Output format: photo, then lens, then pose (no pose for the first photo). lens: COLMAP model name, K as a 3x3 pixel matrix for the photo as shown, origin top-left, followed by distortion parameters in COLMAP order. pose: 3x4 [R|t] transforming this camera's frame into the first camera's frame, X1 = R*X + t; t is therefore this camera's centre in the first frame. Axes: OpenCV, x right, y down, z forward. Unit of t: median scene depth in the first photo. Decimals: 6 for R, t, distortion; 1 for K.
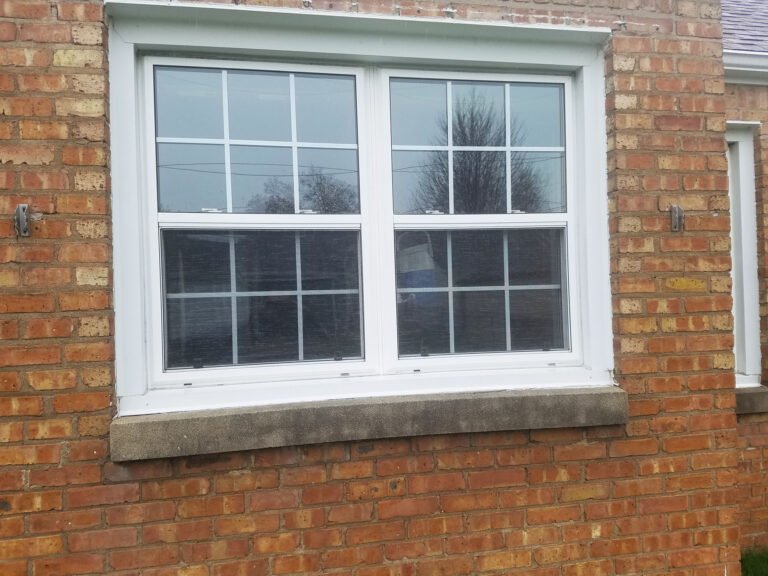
lens RADIAL K [[577.6, 0, 385.9], [0, 577.6, 293.9], [0, 0, 1]] dist [-0.015527, -0.020081]
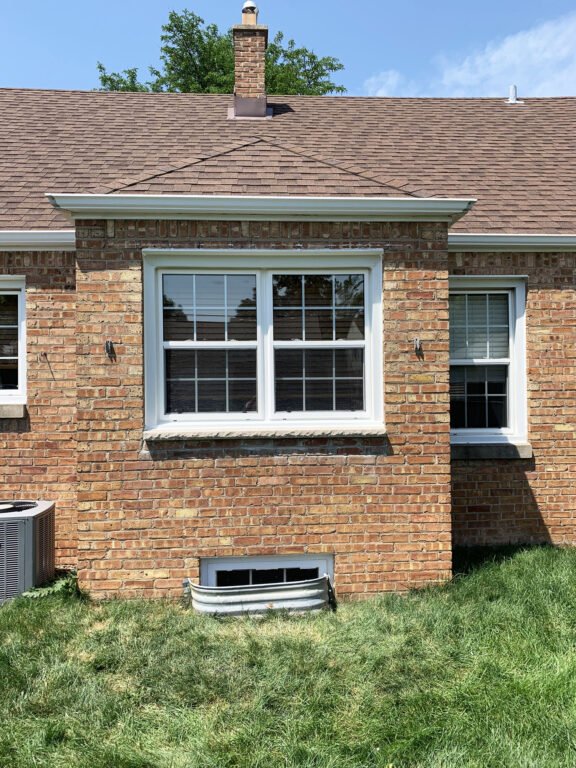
lens RADIAL K [[584.0, 0, 286.9], [0, 584.0, 379.4], [0, 0, 1]] dist [0.003243, 0.000658]
pose [[0.993230, 0.015577, -0.115112, 0.298203], [-0.016506, 0.999838, -0.007119, 0.009725], [0.114982, 0.008971, 0.993327, -1.038372]]
